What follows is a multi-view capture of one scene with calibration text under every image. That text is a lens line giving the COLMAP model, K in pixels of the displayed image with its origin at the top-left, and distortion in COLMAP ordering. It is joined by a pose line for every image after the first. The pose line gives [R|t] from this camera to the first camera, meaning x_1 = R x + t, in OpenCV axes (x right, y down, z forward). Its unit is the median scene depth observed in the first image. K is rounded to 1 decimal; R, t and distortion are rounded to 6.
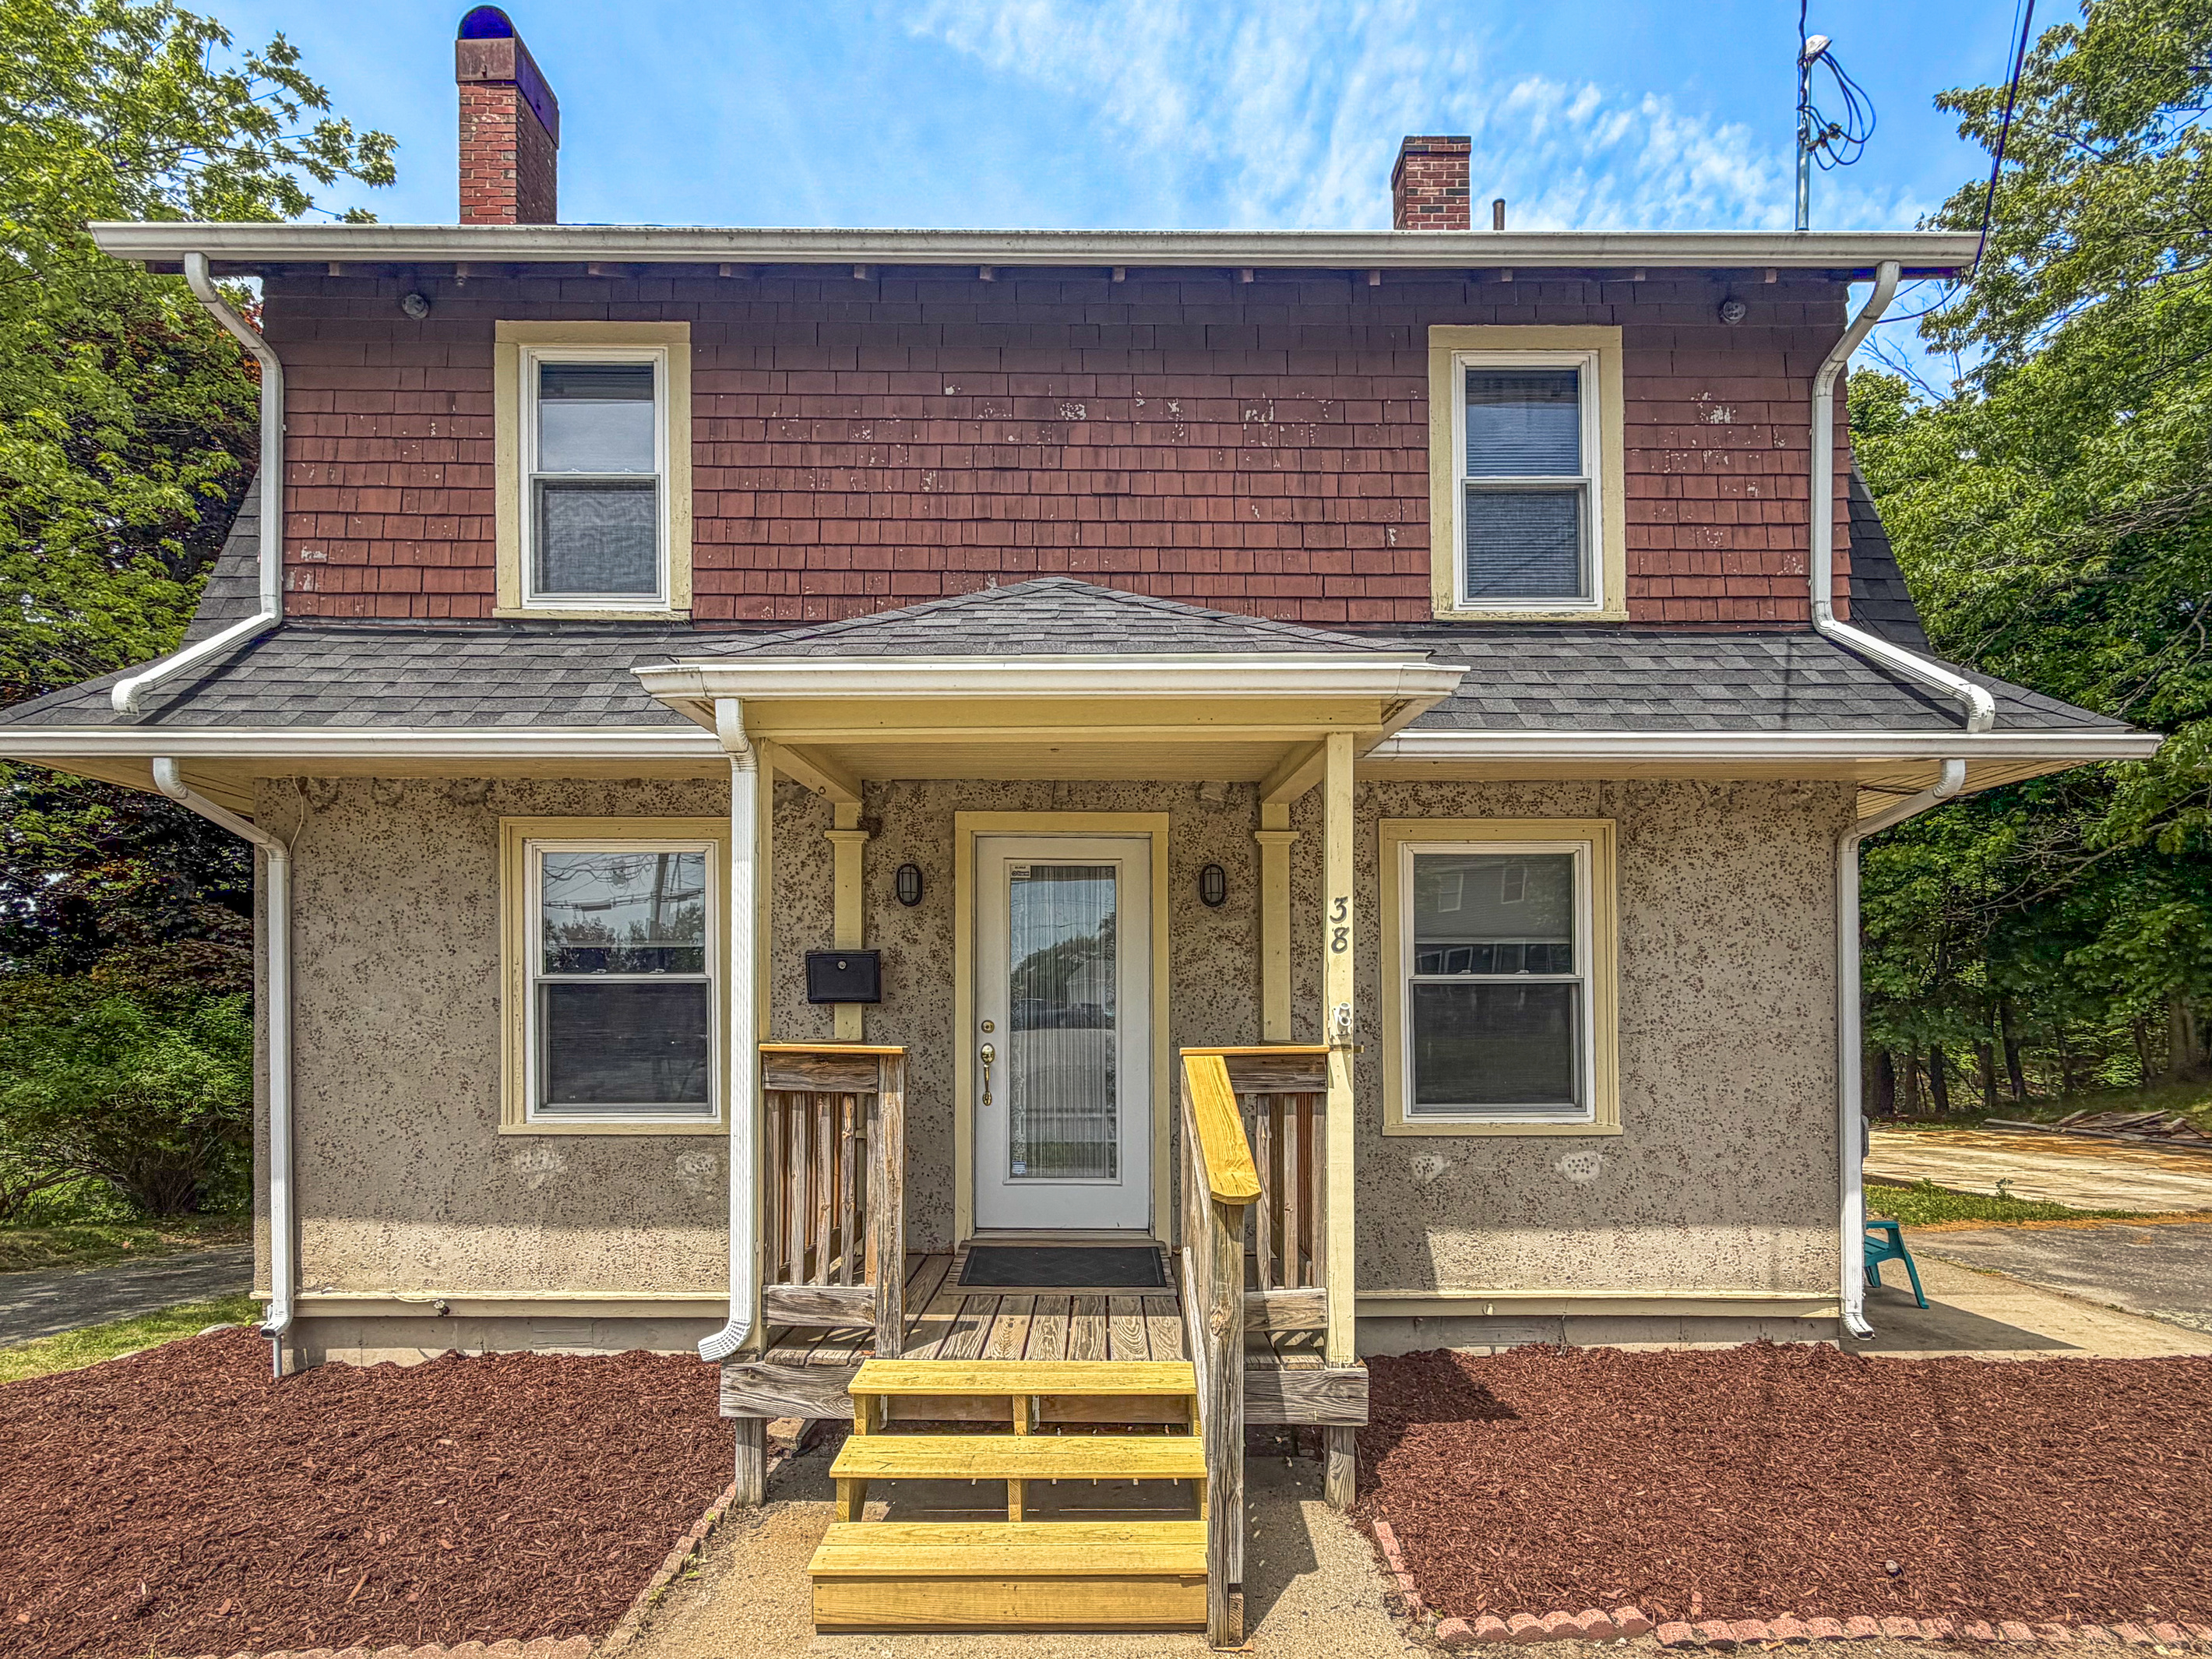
lens RADIAL K [[1397.0, 0, 1087.8], [0, 1397.0, 842.0], [0, 0, 1]] dist [-0.007357, -0.003822]
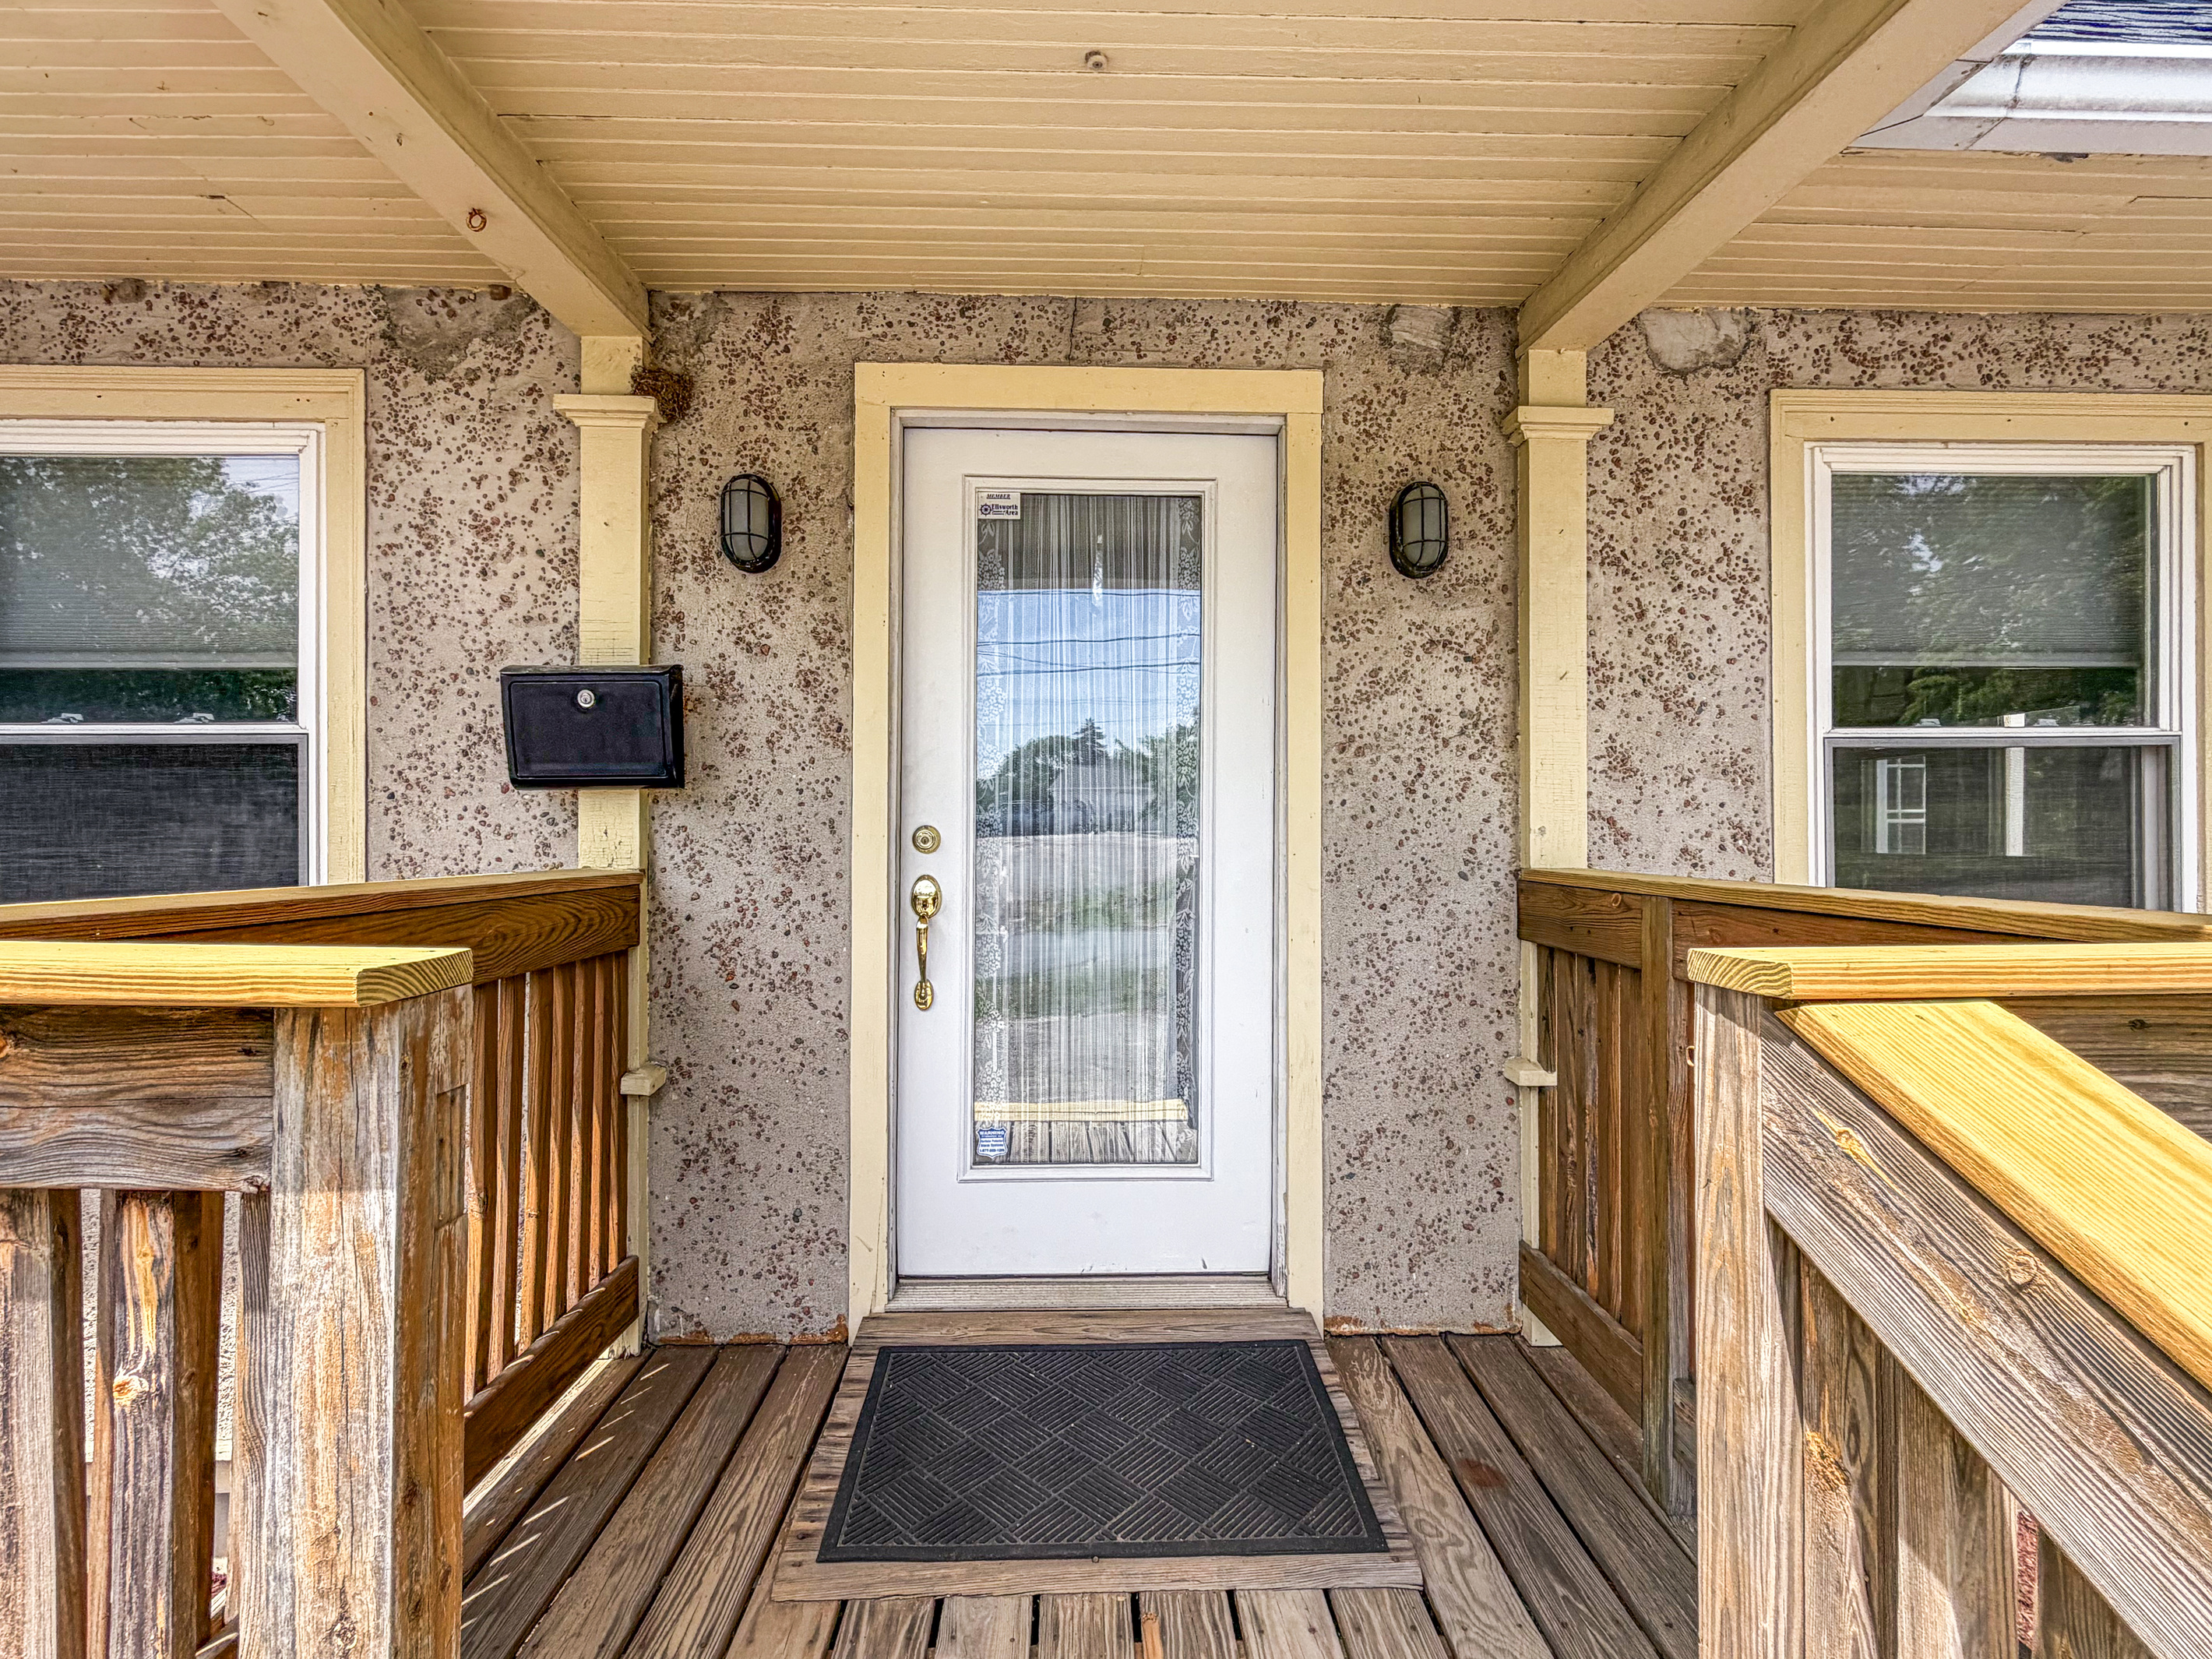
lens RADIAL K [[1397.0, 0, 1111.8], [0, 1397.0, 710.0], [0, 0, 1]] dist [-0.007357, -0.003822]
pose [[0.998540, 0.003905, 0.053874, -0.035753], [-0.003070, 0.999874, -0.015581, 0.097564], [-0.053929, 0.015393, 0.998426, 0.545591]]
